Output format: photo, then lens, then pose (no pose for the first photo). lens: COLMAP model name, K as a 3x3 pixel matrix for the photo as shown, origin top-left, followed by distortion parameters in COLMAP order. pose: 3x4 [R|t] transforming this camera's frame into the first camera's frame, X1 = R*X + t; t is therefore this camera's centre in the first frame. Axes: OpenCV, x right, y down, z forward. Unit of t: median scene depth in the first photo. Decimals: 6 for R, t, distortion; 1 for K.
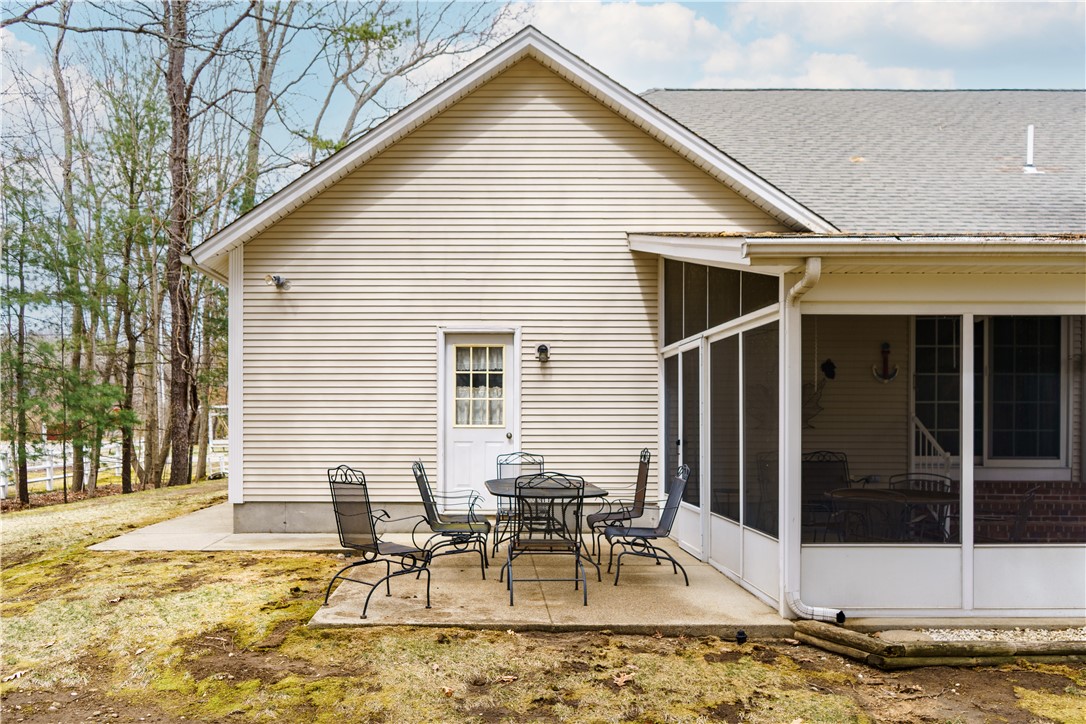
lens RADIAL K [[873.7, 0, 516.8], [0, 873.7, 409.7], [0, 0, 1]] dist [-0.006094, -0.001305]
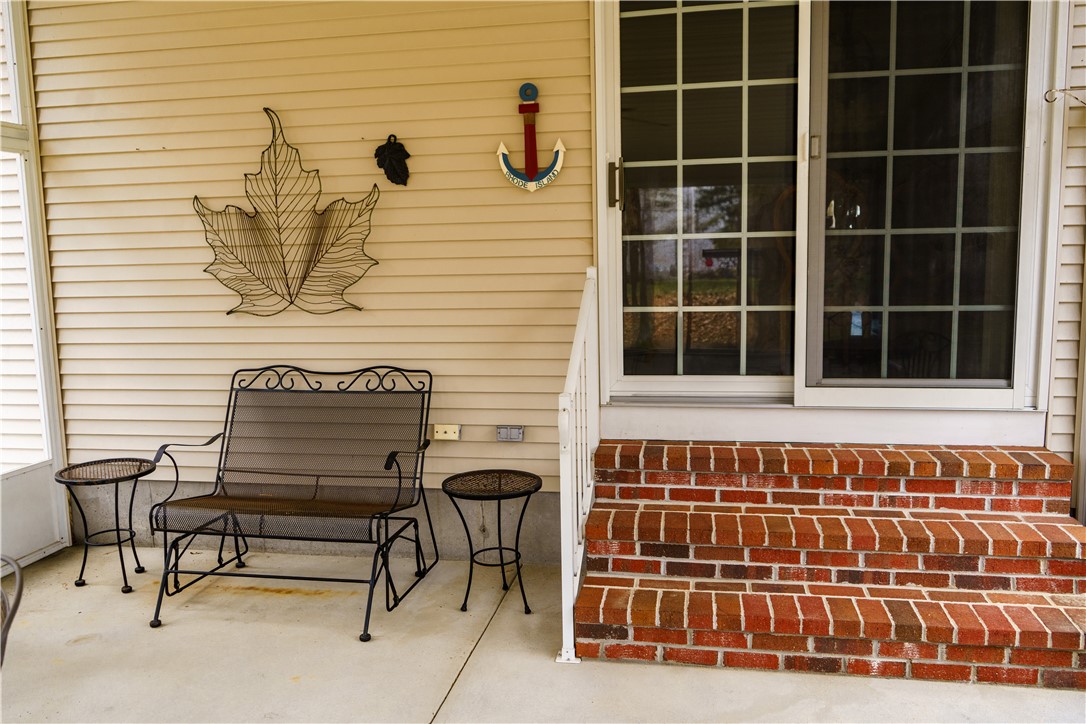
lens RADIAL K [[873.7, 0, 545.5], [0, 873.7, 357.9], [0, 0, 1]] dist [-0.006094, -0.001305]
pose [[0.984375, -0.002849, -0.176063, 0.497130], [0.023121, 0.993304, 0.113195, -0.000774], [0.174562, -0.115497, 0.977849, 0.615973]]
